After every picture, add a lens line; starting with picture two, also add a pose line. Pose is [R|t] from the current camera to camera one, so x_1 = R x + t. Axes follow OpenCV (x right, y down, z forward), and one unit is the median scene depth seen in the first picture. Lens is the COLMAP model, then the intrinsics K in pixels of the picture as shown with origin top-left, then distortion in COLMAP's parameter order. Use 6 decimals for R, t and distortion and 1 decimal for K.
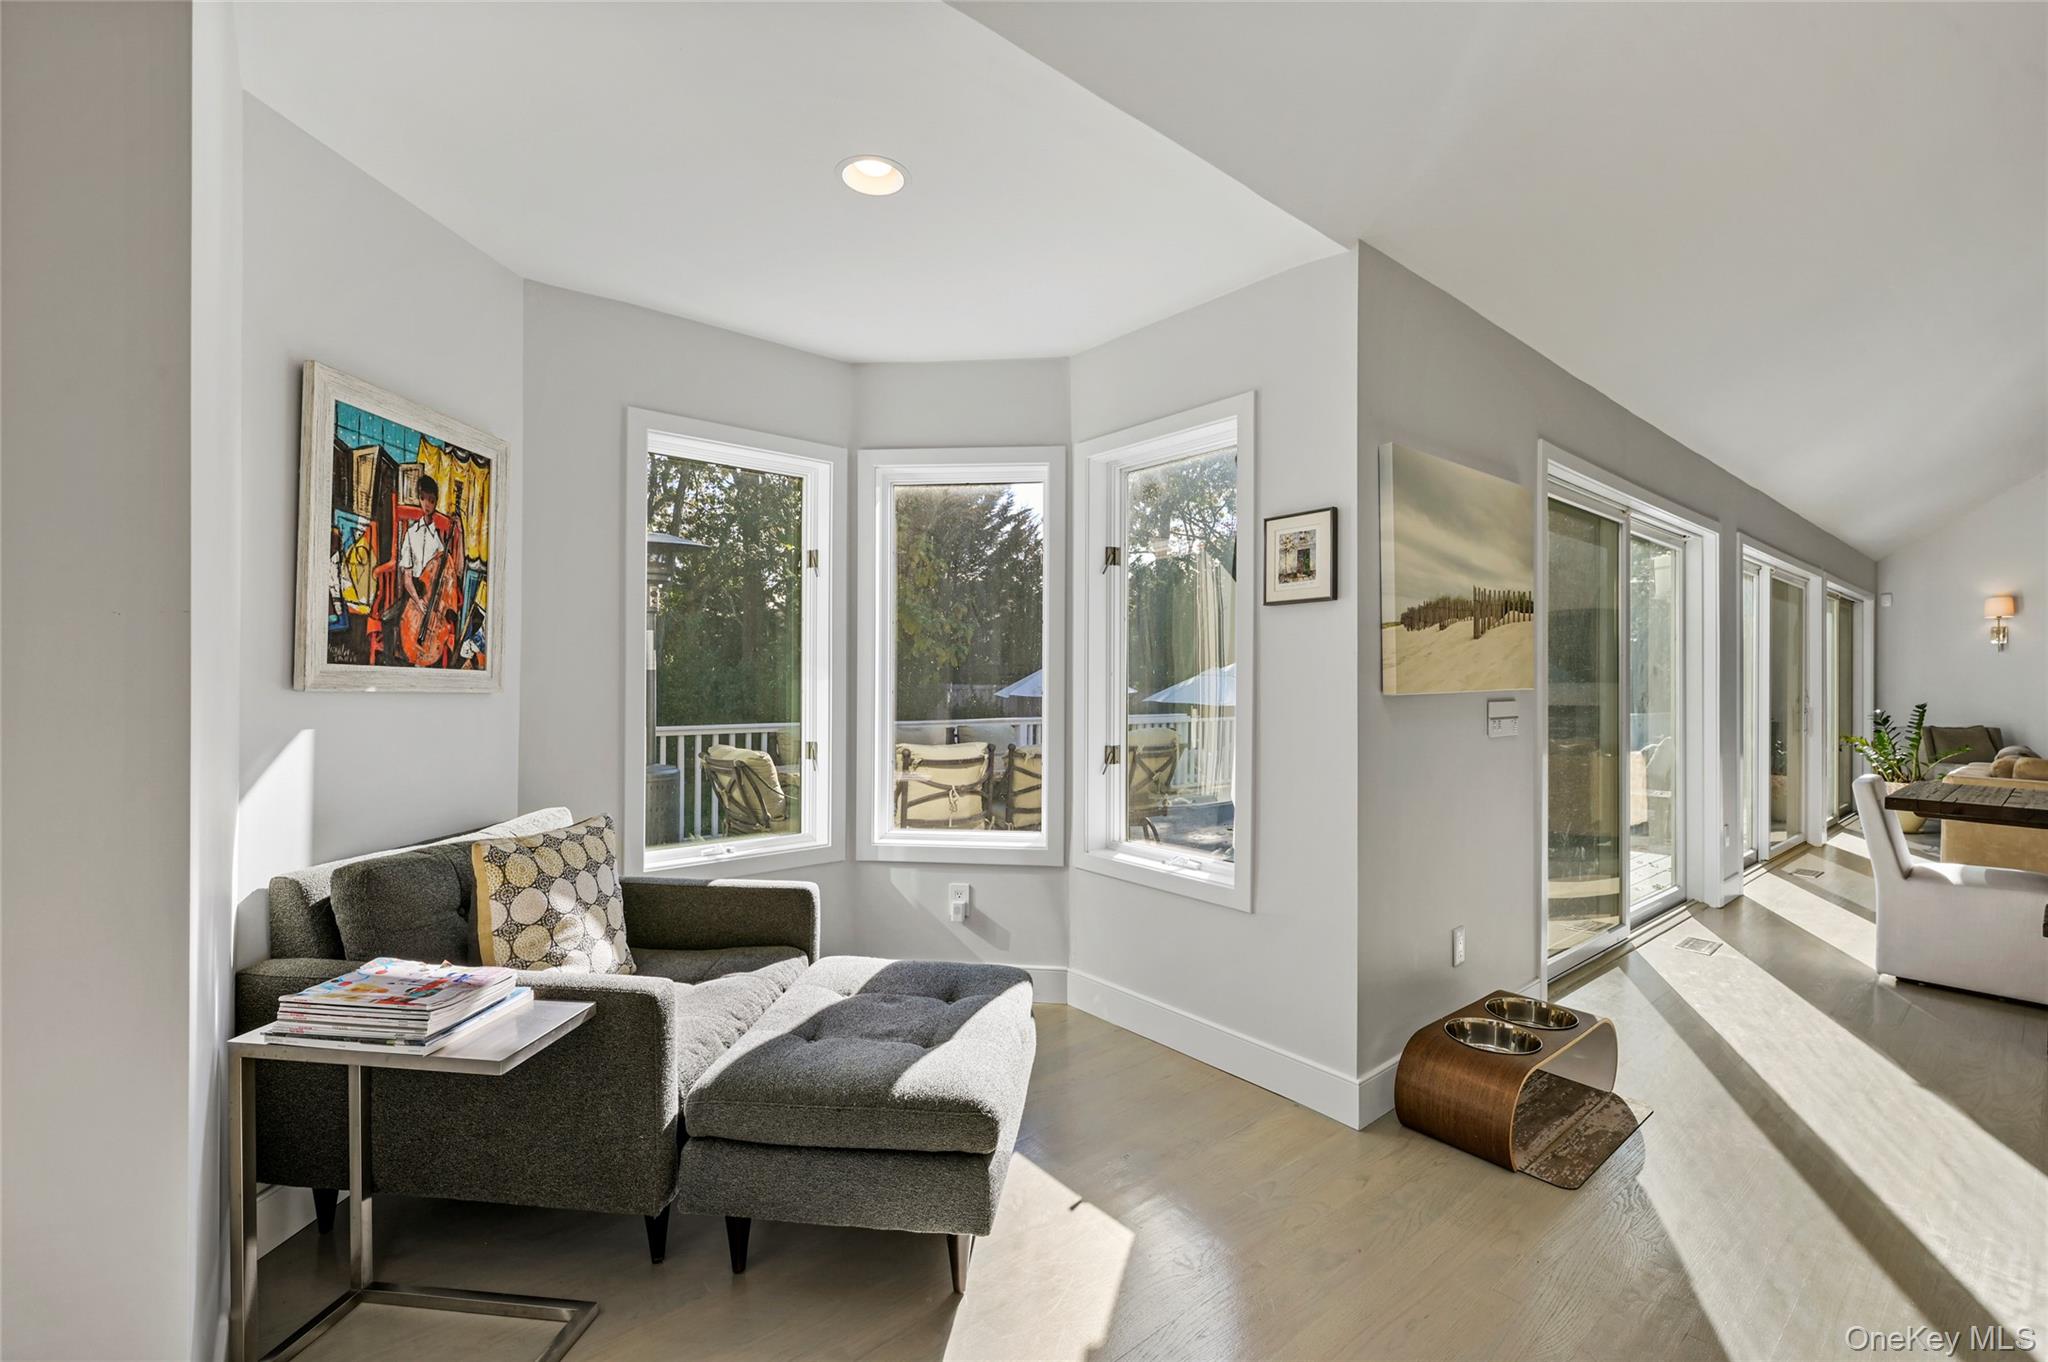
lens RADIAL K [[873.5, 0, 1040.6], [0, 873.5, 680.0], [0, 0, 1]] dist [0.000256, -0.000308]
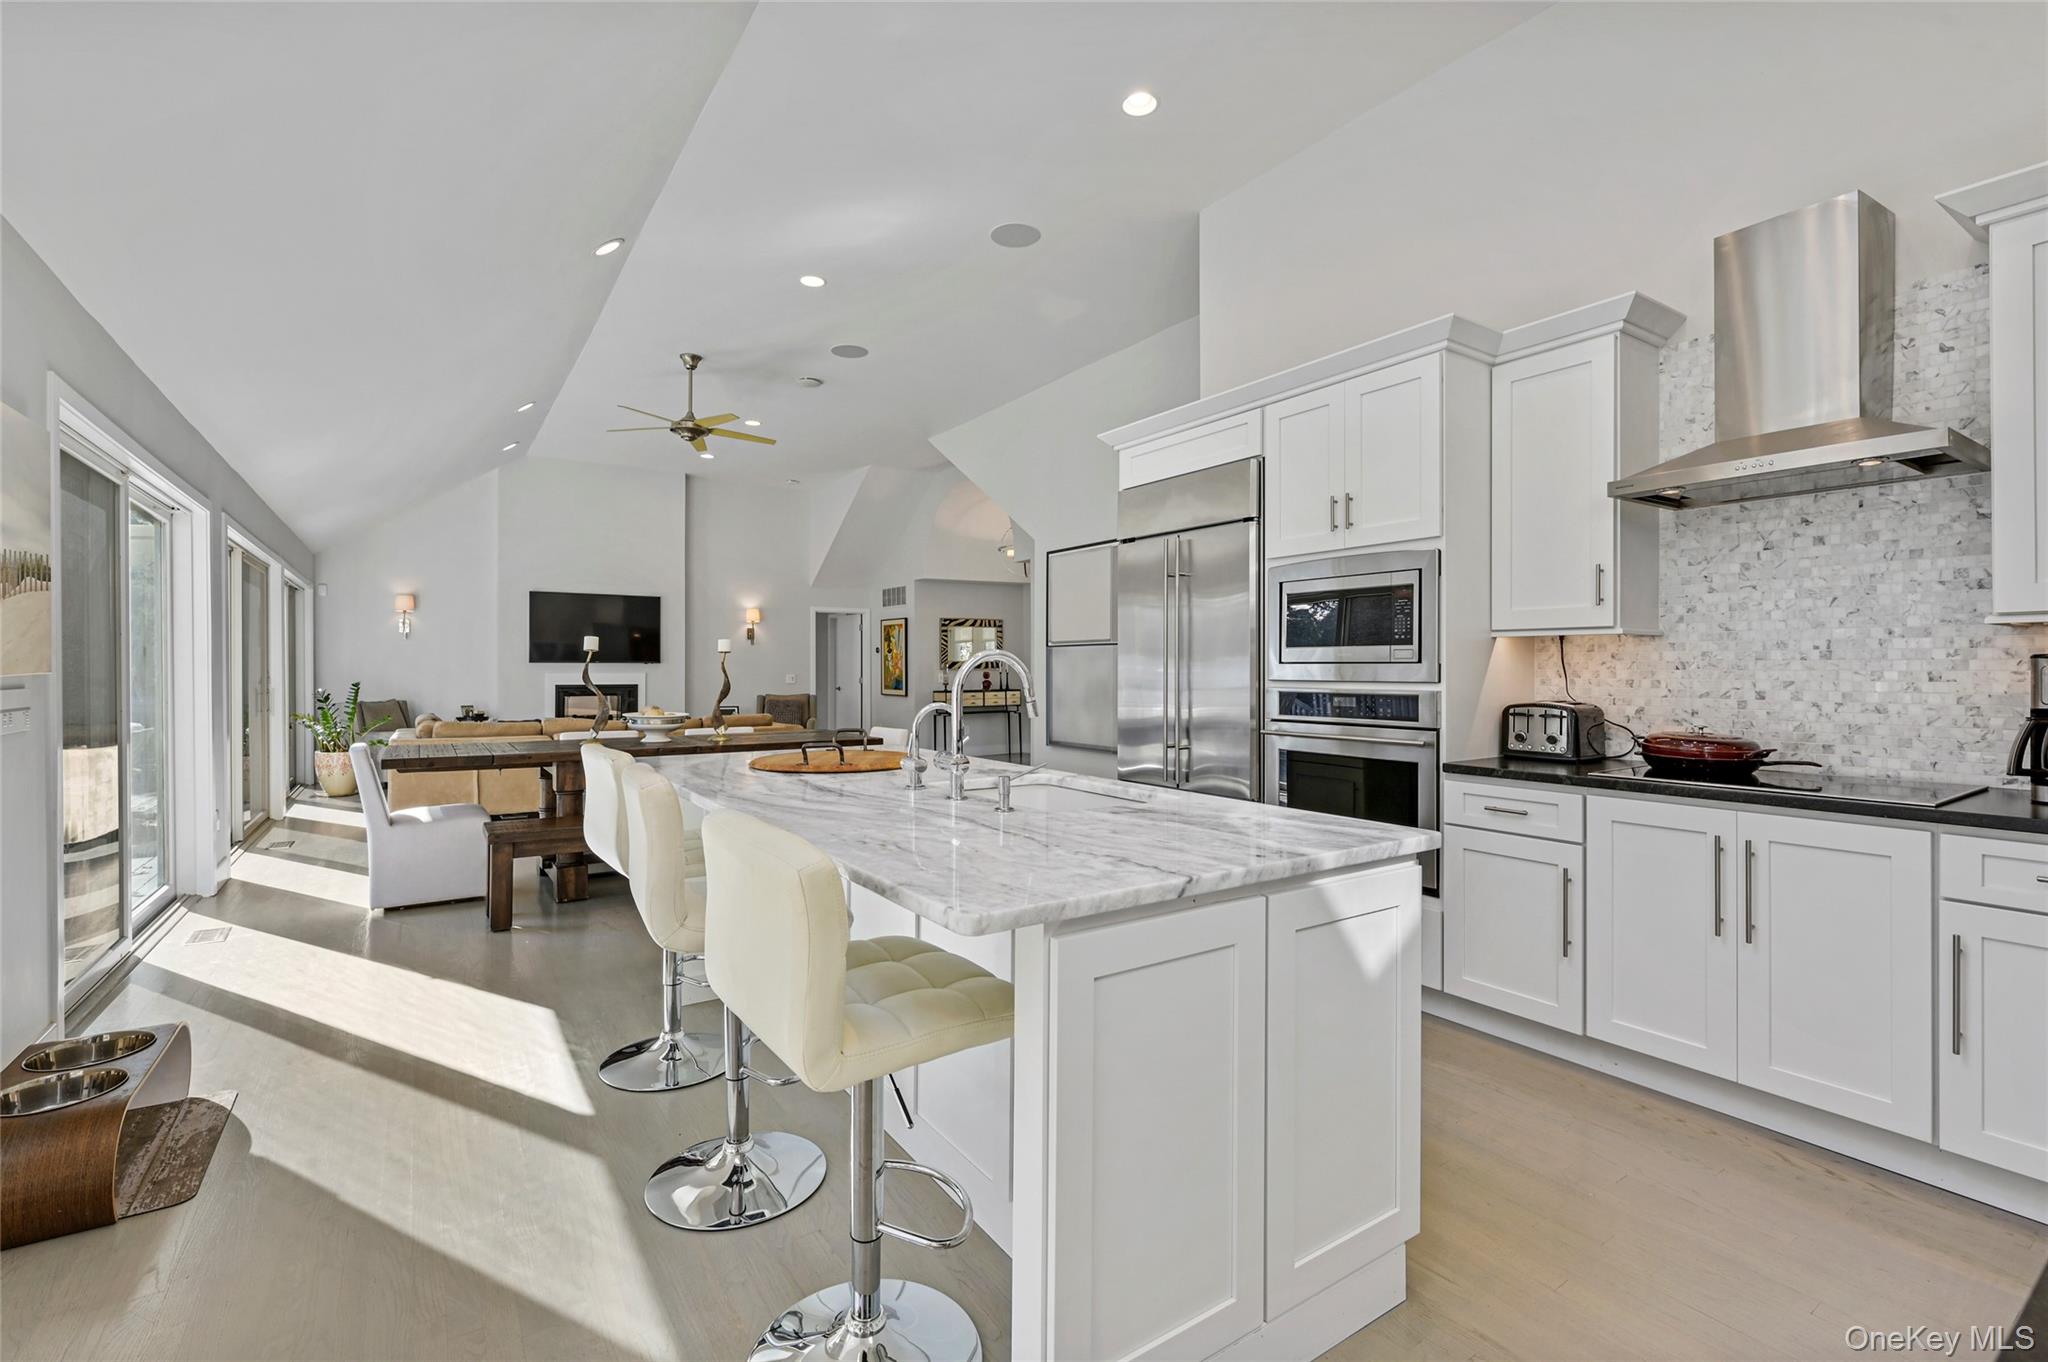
lens RADIAL K [[873.5, 0, 1040.6], [0, 873.5, 680.0], [0, 0, 1]] dist [0.000256, -0.000308]
pose [[0.079211, -0.020602, 0.996645, -0.125128], [-0.000730, 0.999785, 0.020725, -0.001047], [-0.996858, -0.002369, 0.079179, 0.001566]]
